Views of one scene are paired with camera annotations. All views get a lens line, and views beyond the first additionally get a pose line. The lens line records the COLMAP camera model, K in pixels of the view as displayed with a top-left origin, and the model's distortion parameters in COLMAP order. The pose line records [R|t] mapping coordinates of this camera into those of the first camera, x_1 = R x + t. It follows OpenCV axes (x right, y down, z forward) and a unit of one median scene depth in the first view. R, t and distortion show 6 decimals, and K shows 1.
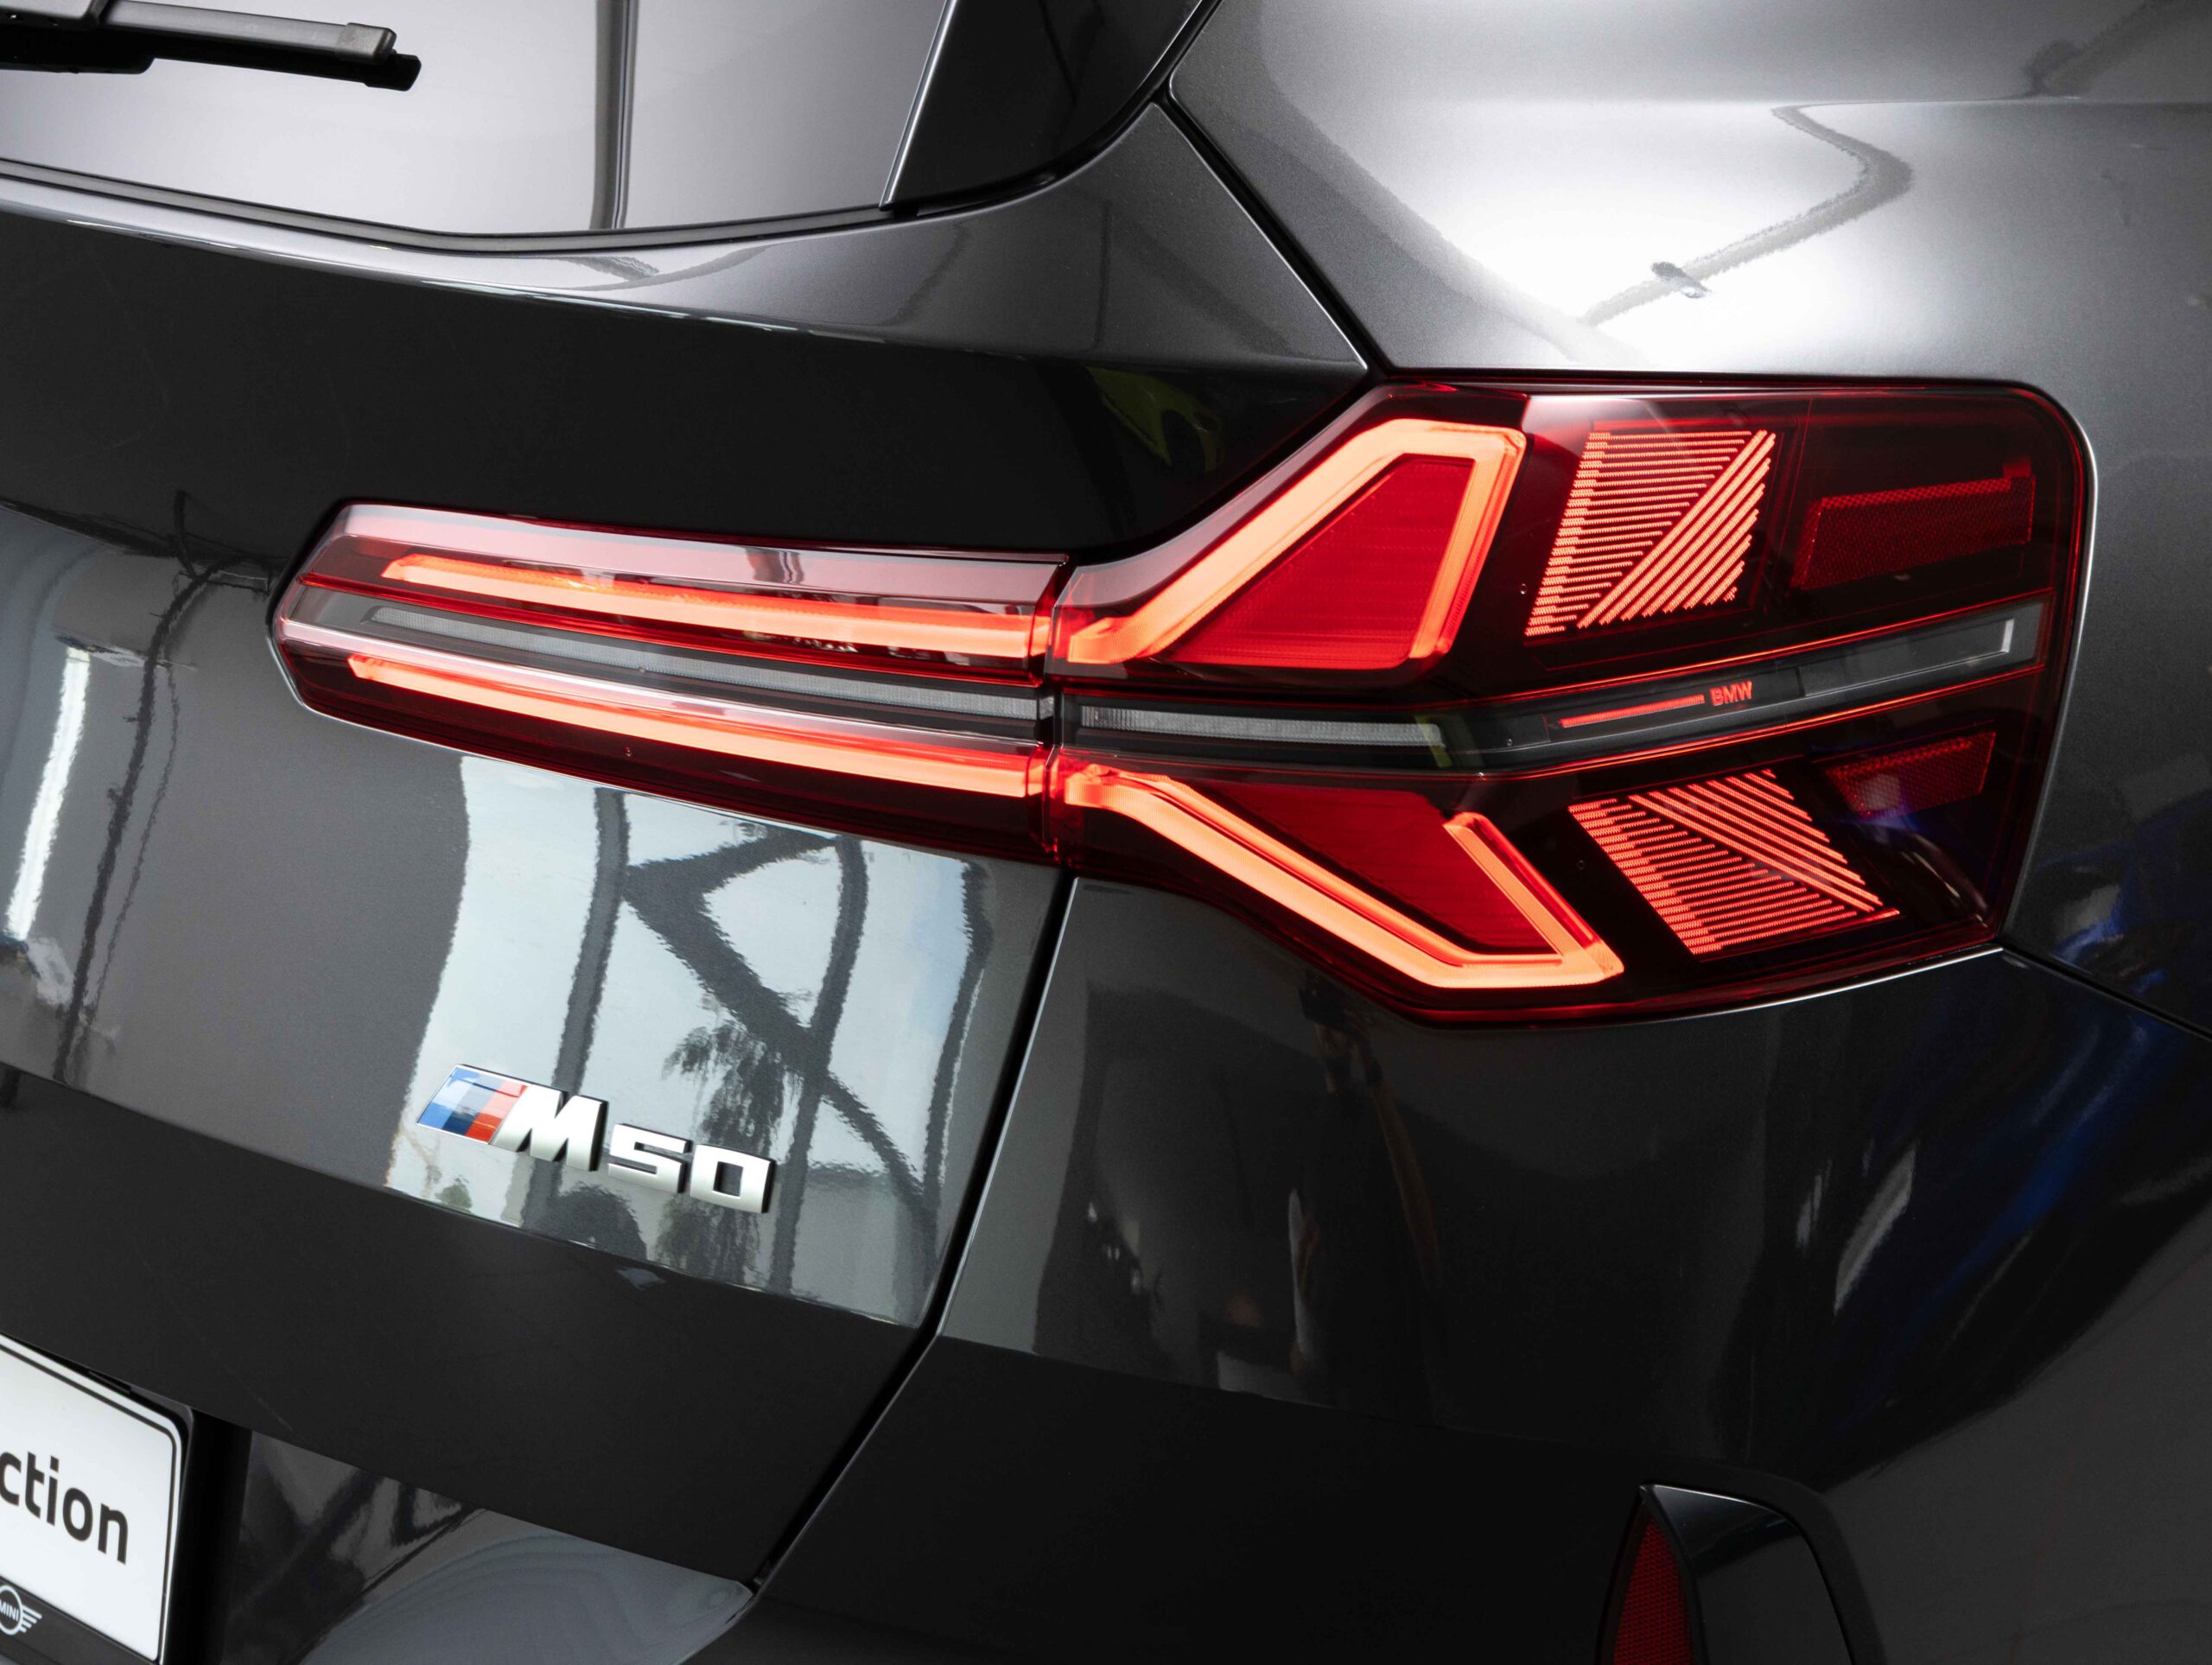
lens RADIAL K [[4347.3, 0, 1098.1], [0, 4347.3, 826.1], [0, 0, 1]] dist [-0.115364, 0.000000]
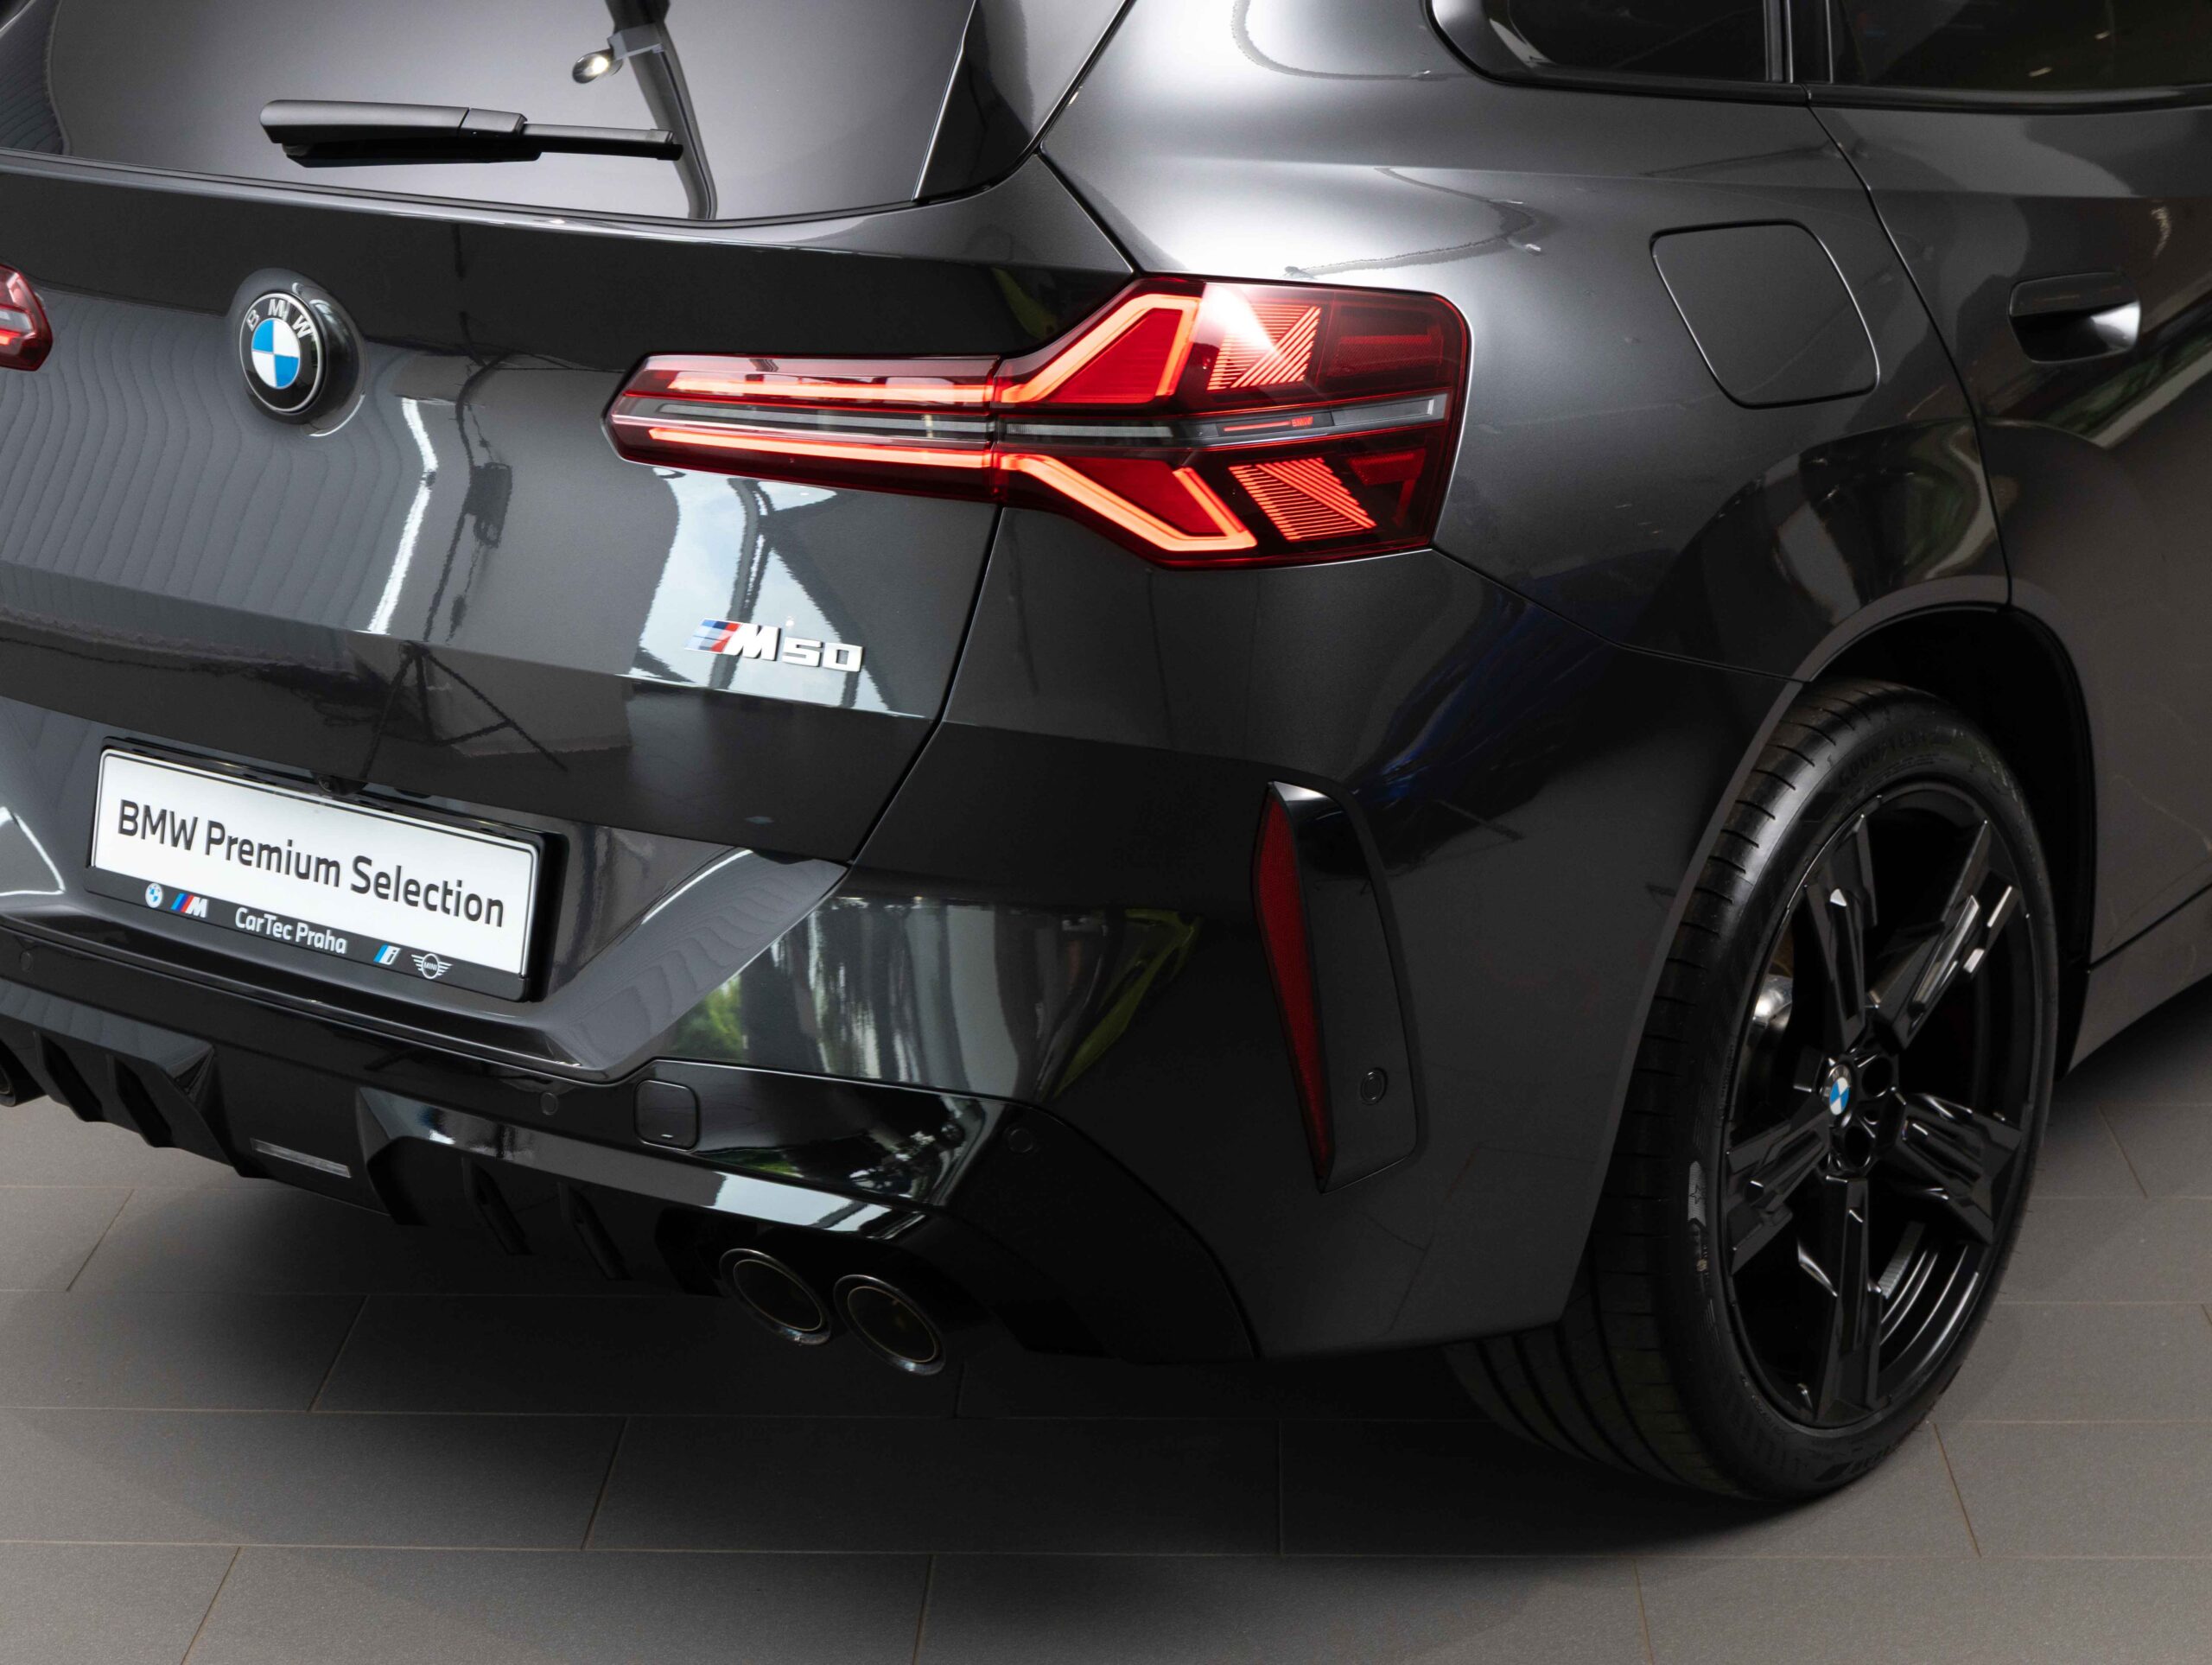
lens RADIAL K [[4347.3, 0, 1110.2], [0, 4347.3, 837.4], [0, 0, 1]] dist [-0.115364, 0.000000]
pose [[0.995989, -0.017594, 0.087733, -0.144689], [0.026671, 0.994283, -0.103393, 0.398624], [-0.085412, 0.105318, 0.990764, -1.128912]]
